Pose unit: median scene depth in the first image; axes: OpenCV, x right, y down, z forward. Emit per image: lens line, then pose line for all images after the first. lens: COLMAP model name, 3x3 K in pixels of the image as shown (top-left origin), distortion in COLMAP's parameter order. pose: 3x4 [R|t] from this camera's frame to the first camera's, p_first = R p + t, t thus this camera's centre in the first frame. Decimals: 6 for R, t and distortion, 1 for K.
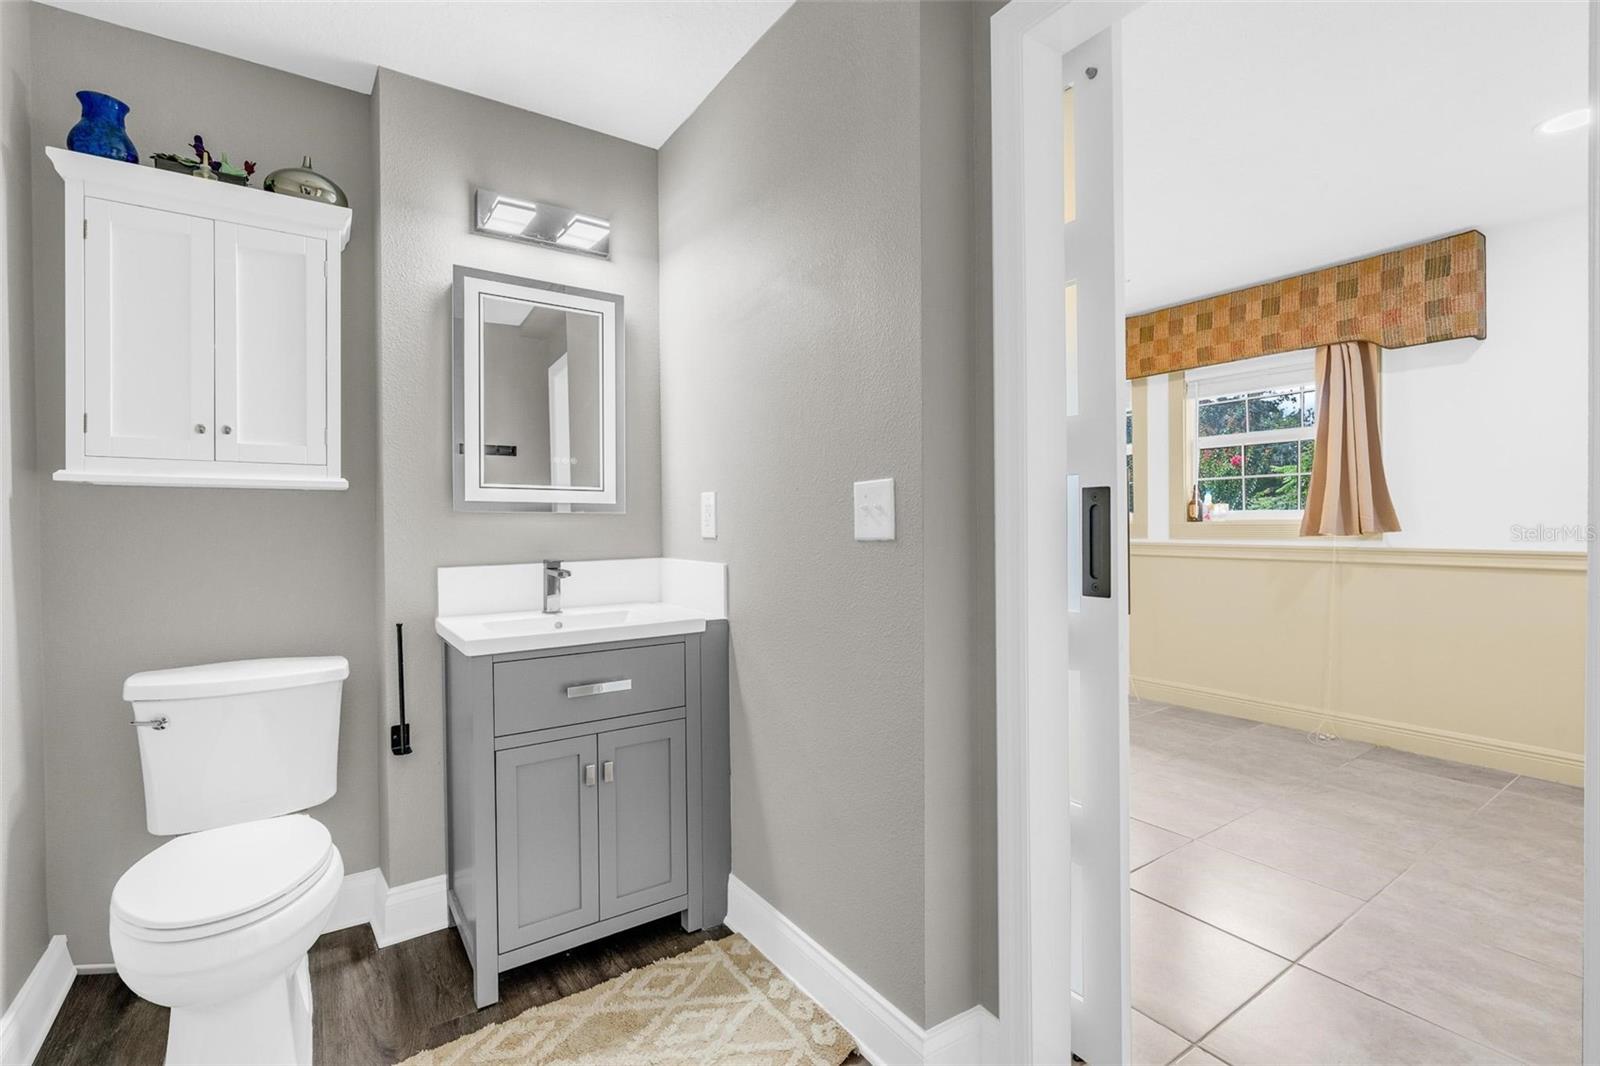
lens RADIAL K [[713.1, 0, 798.1], [0, 713.1, 528.9], [0, 0, 1]] dist [-0.009670, 0.003865]
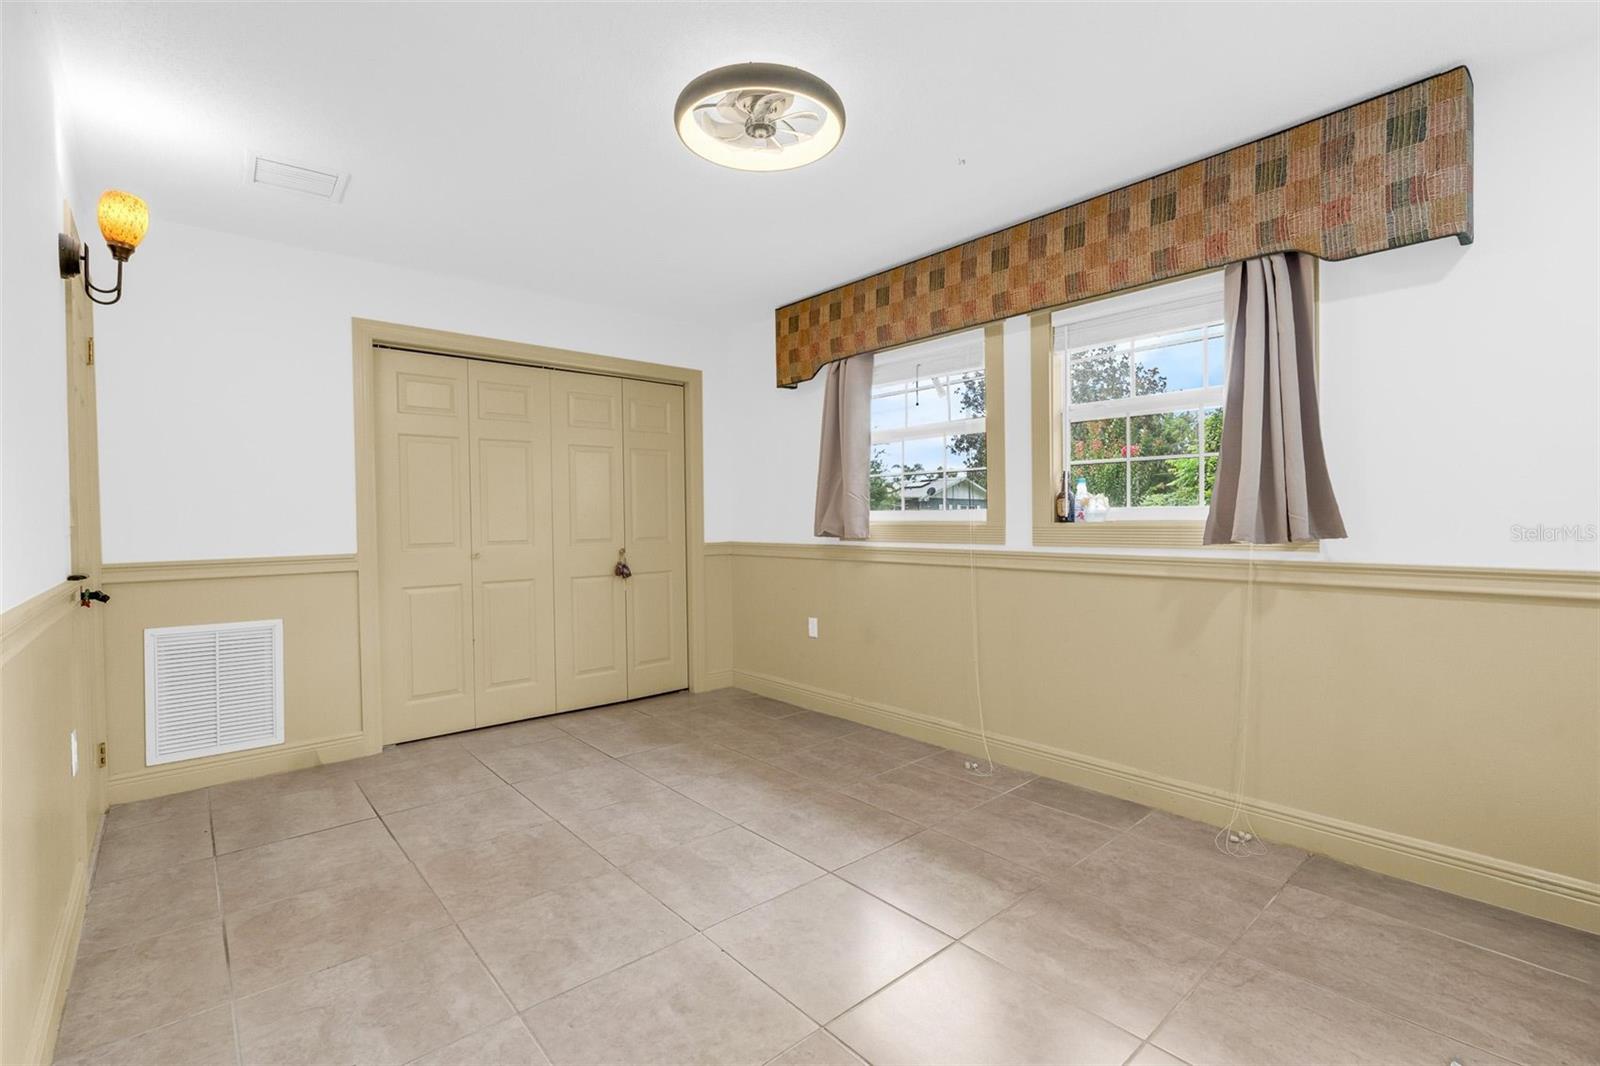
lens RADIAL K [[713.1, 0, 800.8], [0, 713.1, 528.3], [0, 0, 1]] dist [-0.009670, 0.003865]
pose [[0.993189, -0.003325, 0.116464, 0.248998], [0.002821, 0.999986, 0.004486, -0.009379], [-0.116477, -0.004127, 0.993185, 0.376332]]
